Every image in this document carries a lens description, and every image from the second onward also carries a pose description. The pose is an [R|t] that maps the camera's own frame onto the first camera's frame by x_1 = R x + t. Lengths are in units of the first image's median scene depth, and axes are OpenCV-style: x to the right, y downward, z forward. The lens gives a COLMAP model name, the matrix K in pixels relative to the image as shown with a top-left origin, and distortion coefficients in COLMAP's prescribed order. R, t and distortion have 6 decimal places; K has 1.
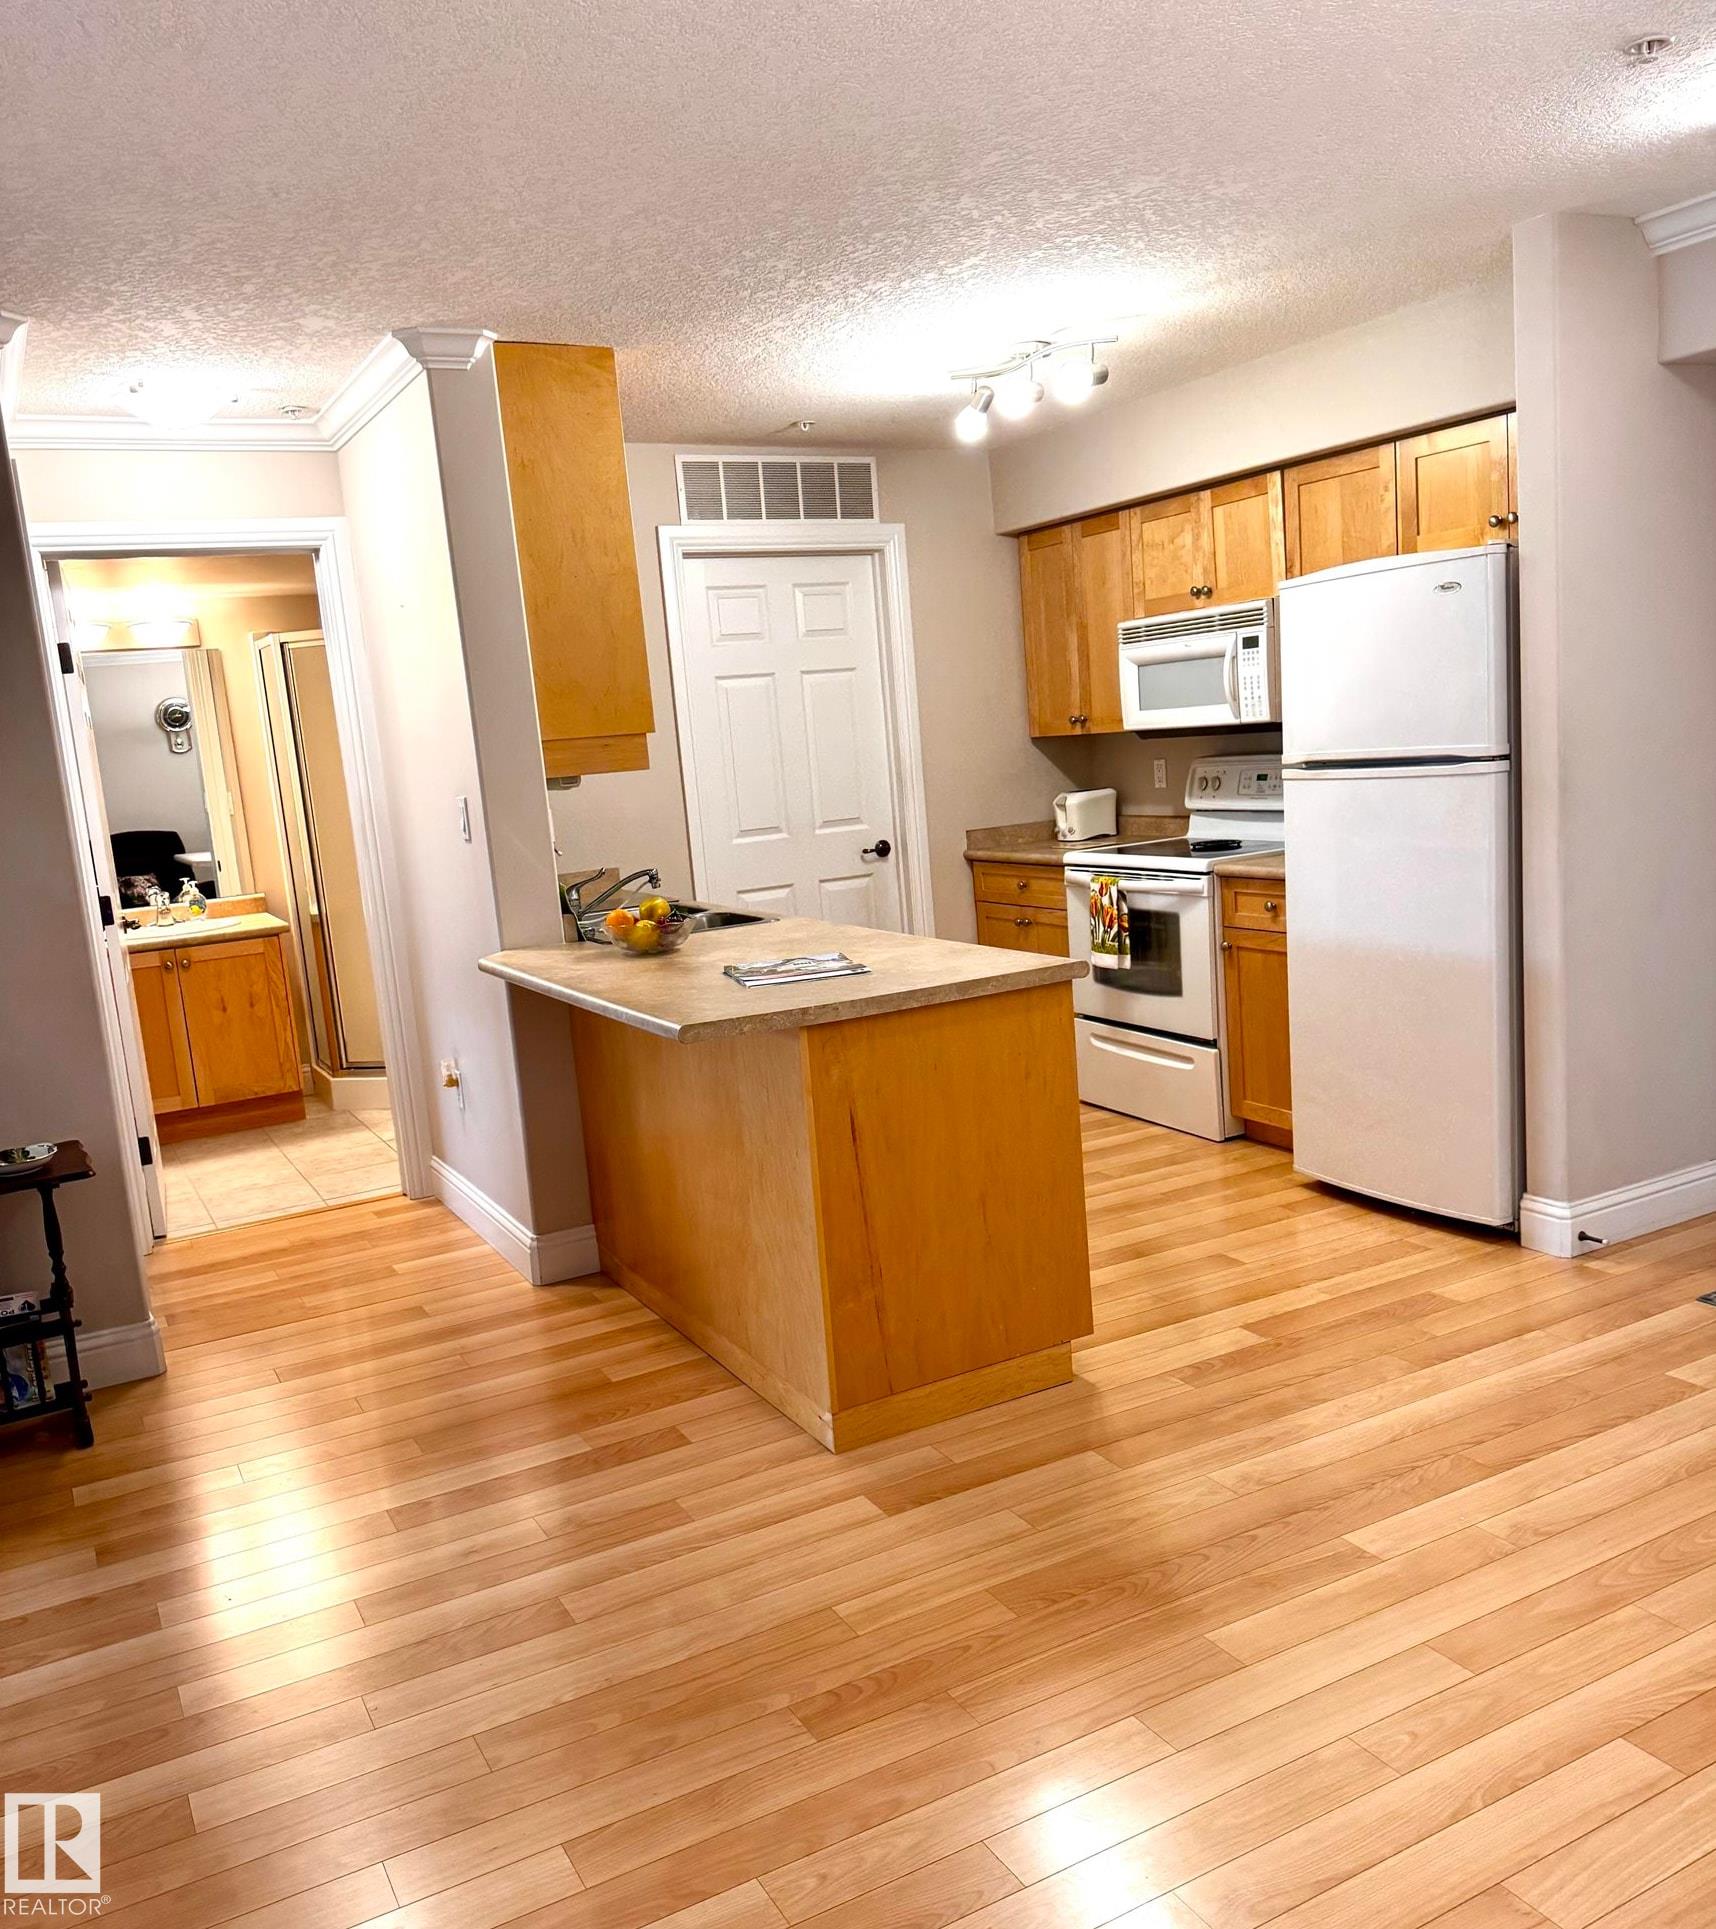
lens RADIAL K [[1609.9, 0, 870.5], [0, 1609.9, 1000.7], [0, 0, 1]] dist [0.102021, -0.132187]
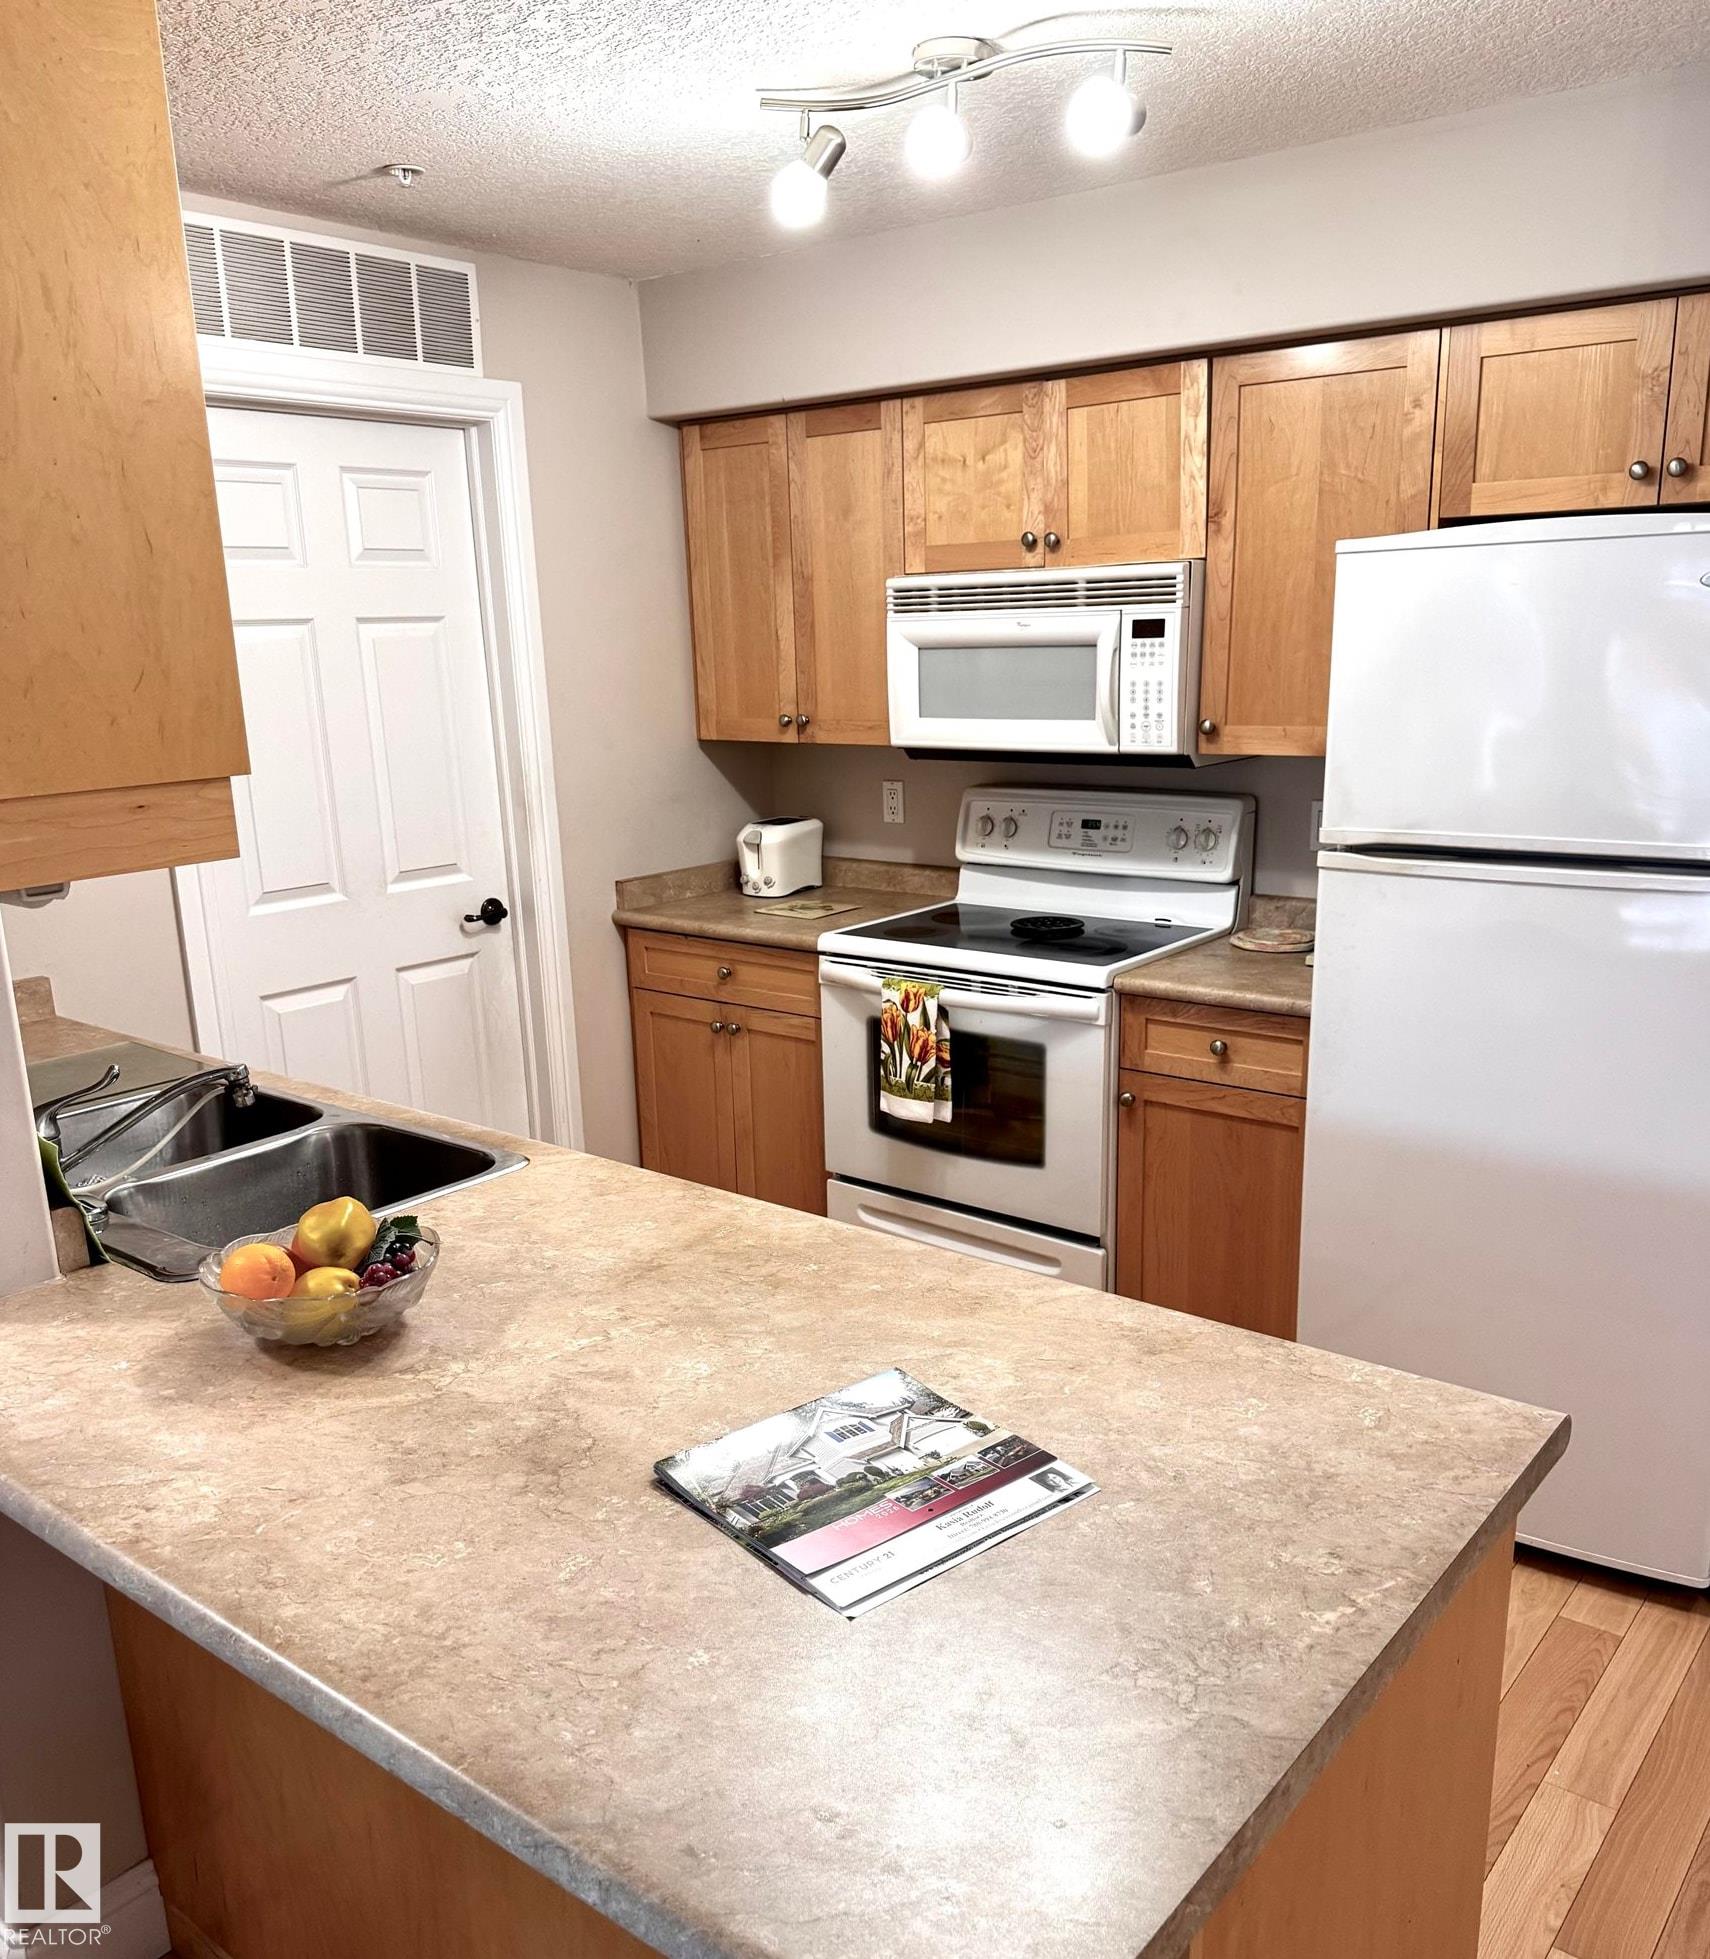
lens RADIAL K [[1614.1, 0, 850.5], [0, 1614.1, 1071.9], [0, 0, 1]] dist [0.068982, -0.090064]
pose [[0.922973, -0.049193, 0.381708, -0.150777], [0.018842, 0.996384, 0.082851, -0.114764], [-0.384404, -0.069277, 0.920562, 0.499734]]
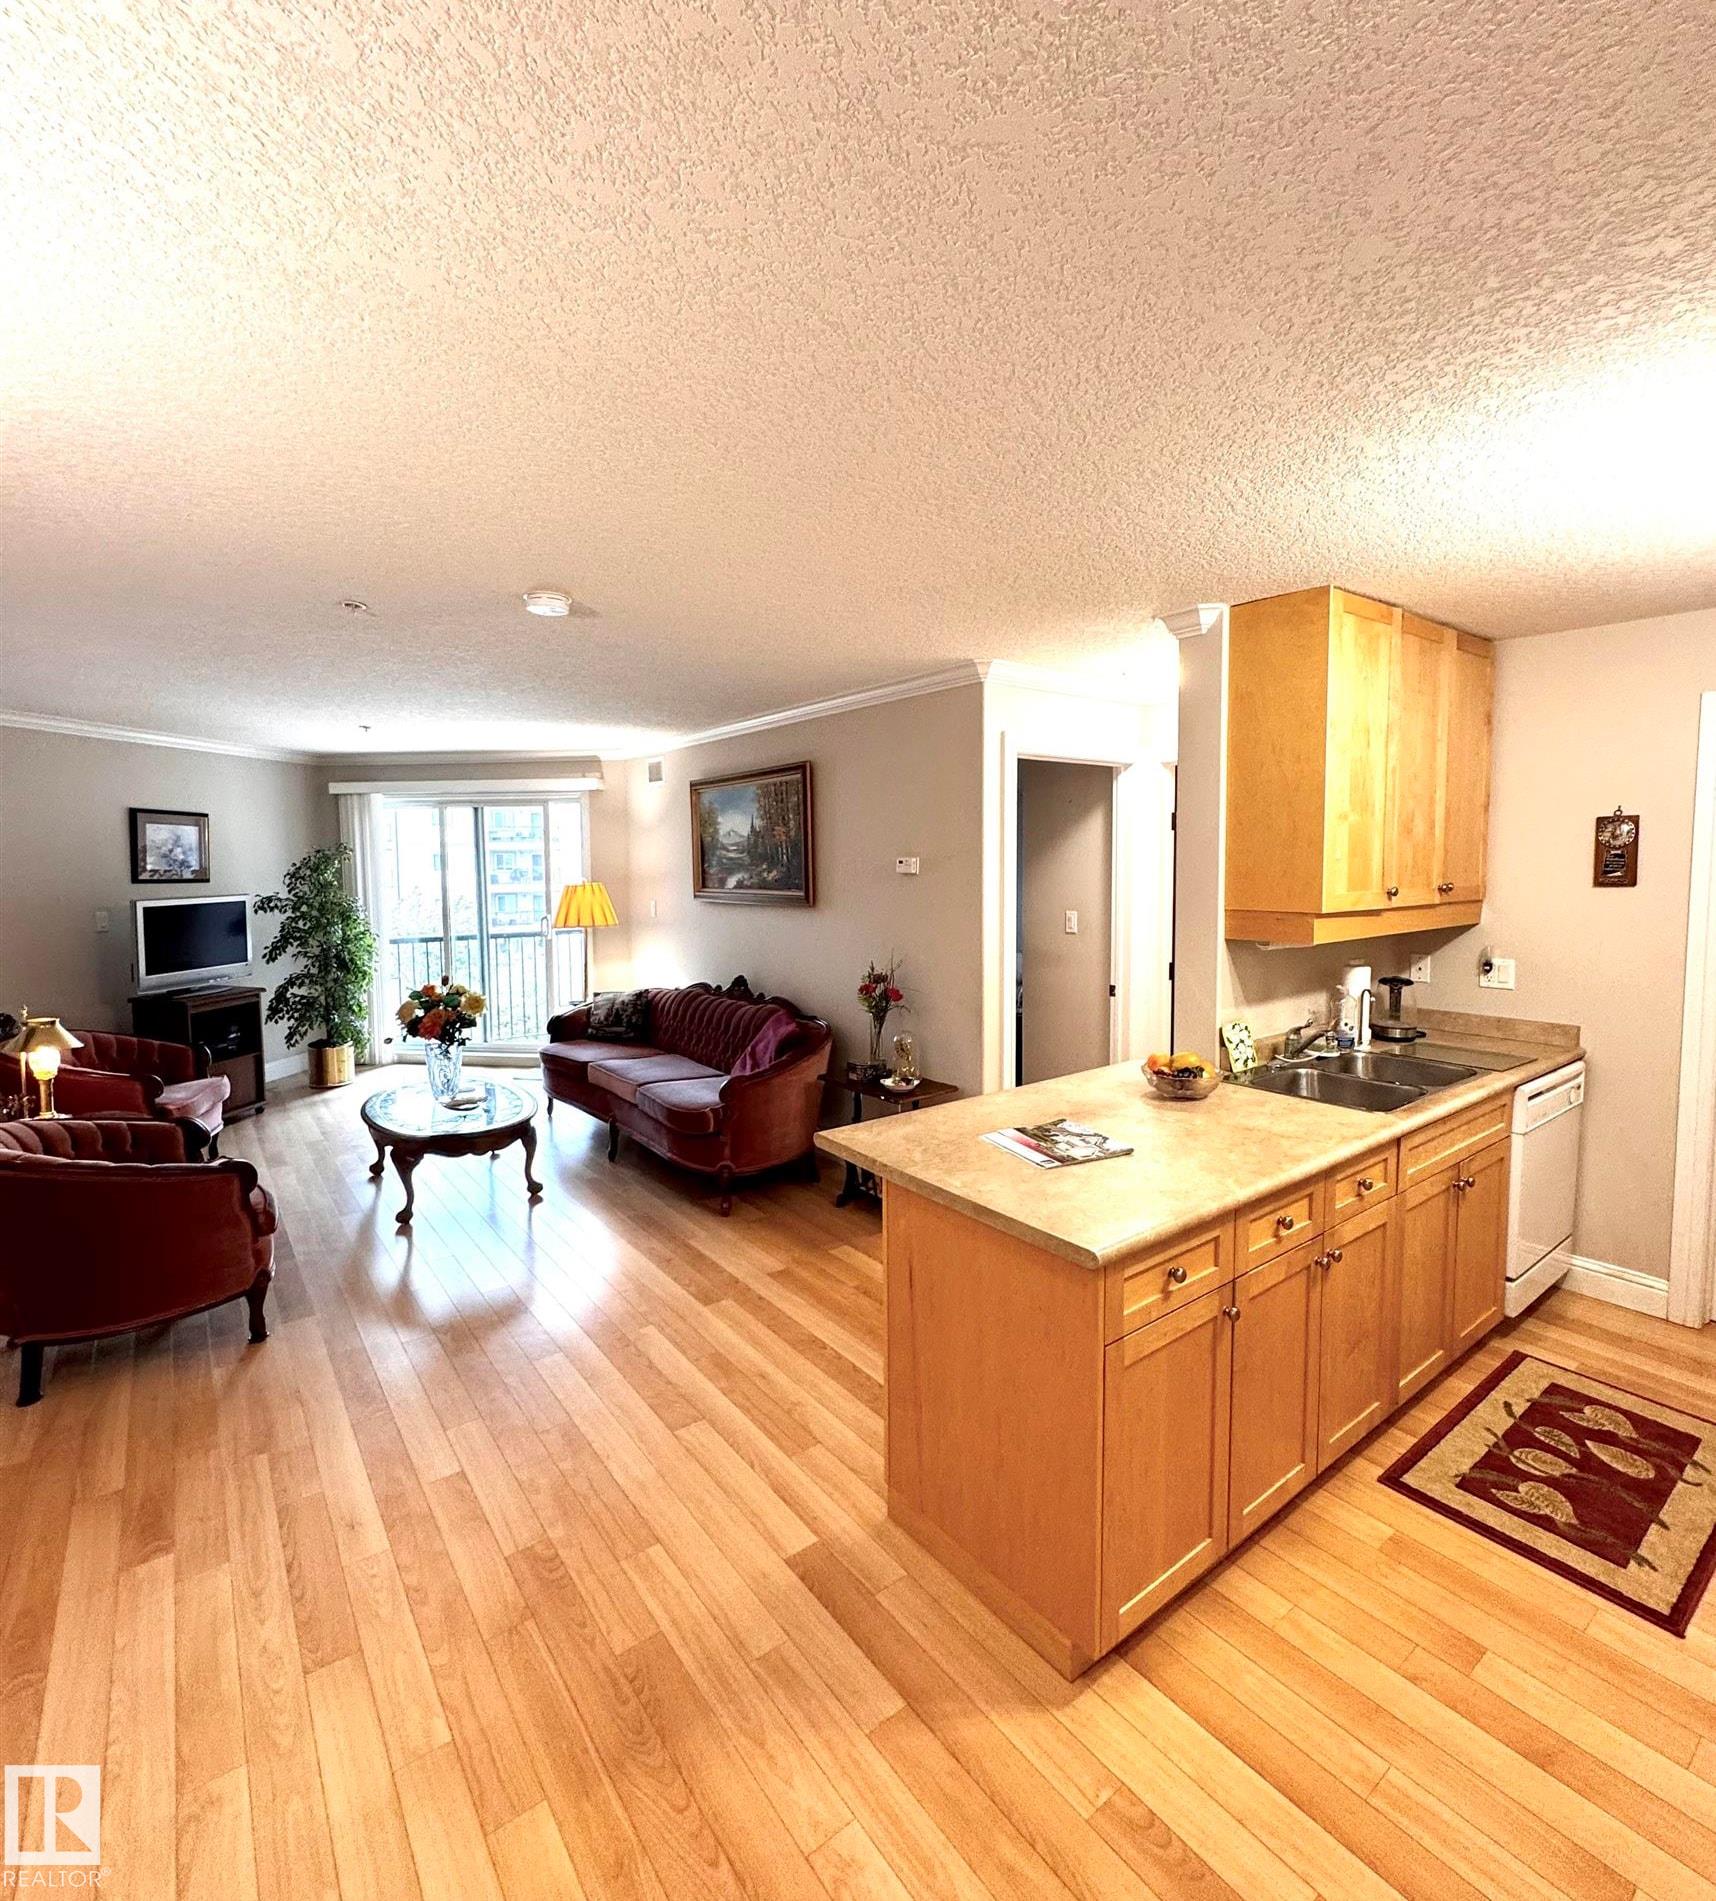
lens RADIAL K [[925.3, 0, 866.0], [0, 925.3, 920.5], [0, 0, 1]] dist [-0.003731, 0.001999]
pose [[0.148620, 0.146784, -0.977940, 0.428291], [-0.173719, 0.977419, 0.120306, -0.176914], [0.973516, 0.152007, 0.170764, 0.564407]]
